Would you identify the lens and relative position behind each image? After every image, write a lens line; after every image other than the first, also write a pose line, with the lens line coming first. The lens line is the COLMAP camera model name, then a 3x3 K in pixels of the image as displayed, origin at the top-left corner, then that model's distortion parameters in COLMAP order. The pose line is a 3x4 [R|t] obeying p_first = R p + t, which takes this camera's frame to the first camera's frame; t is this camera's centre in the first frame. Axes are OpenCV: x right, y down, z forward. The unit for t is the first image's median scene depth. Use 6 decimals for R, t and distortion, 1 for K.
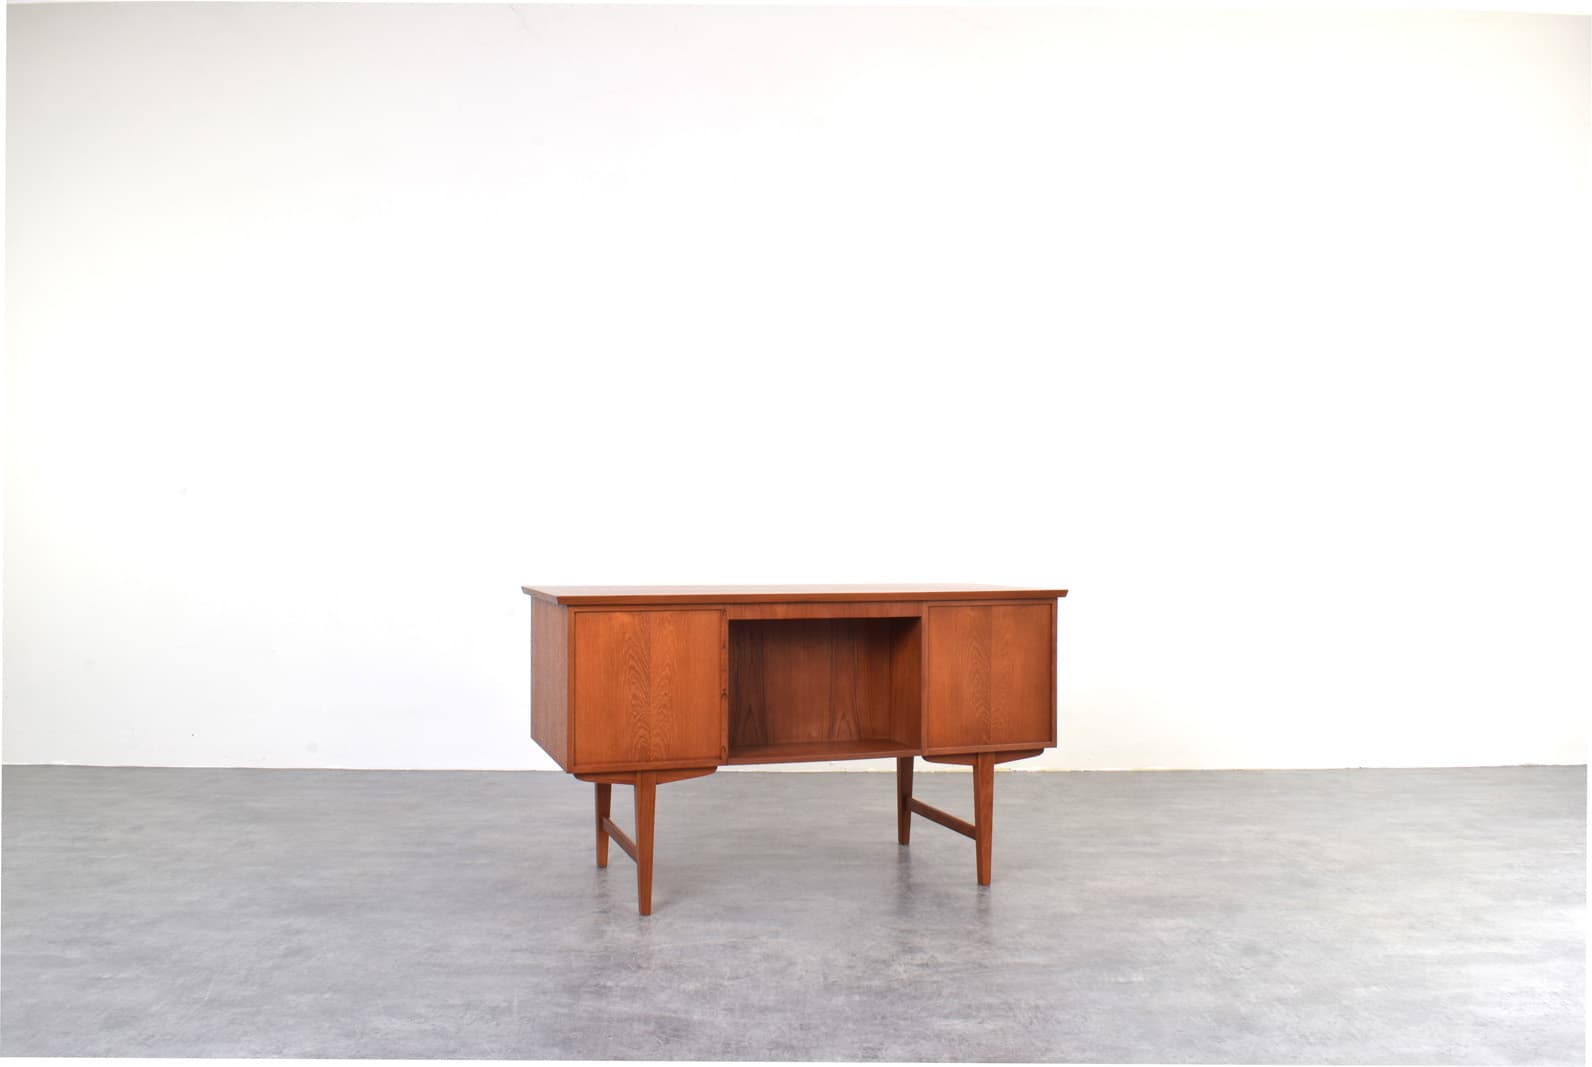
lens RADIAL K [[1378.7, 0, 796.0], [0, 1378.7, 533.5], [0, 0, 1]] dist [-0.092023, 0.024362]
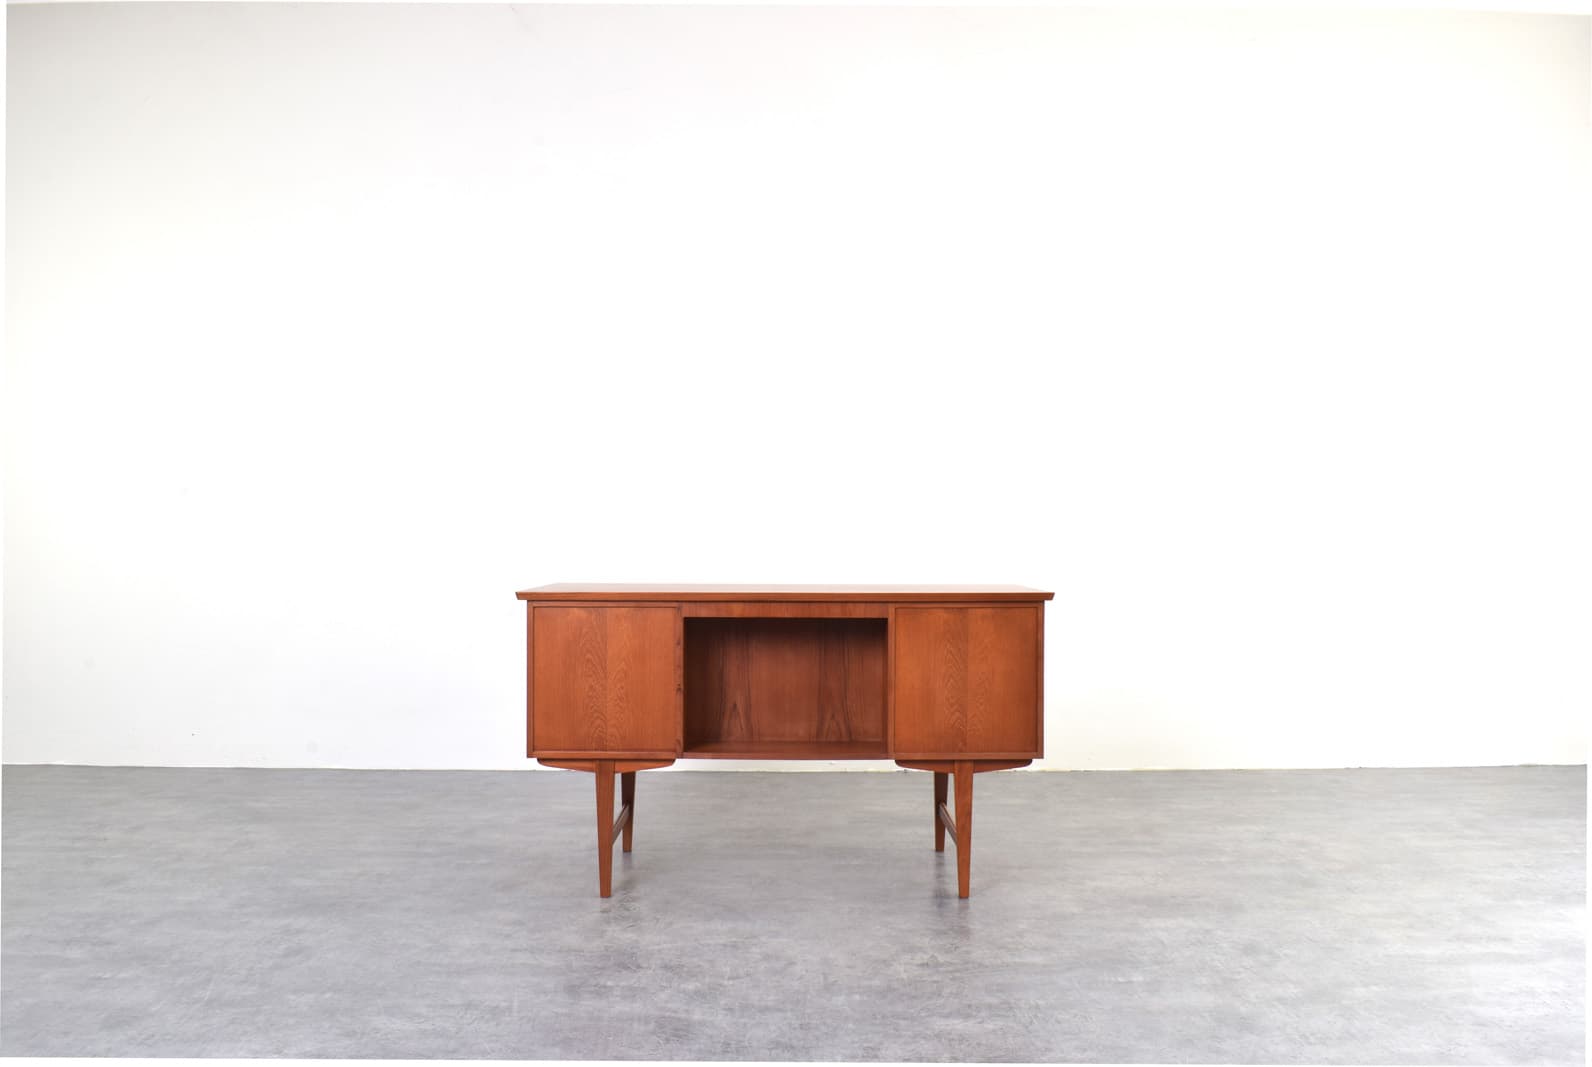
lens RADIAL K [[1378.7, 0, 796.0], [0, 1378.7, 533.5], [0, 0, 1]] dist [-0.092023, 0.024362]
pose [[0.949507, 0.003066, -0.313731, 0.338324], [0.000042, 0.999951, 0.009900, -0.009466], [0.313746, -0.009413, 0.949460, 0.049650]]
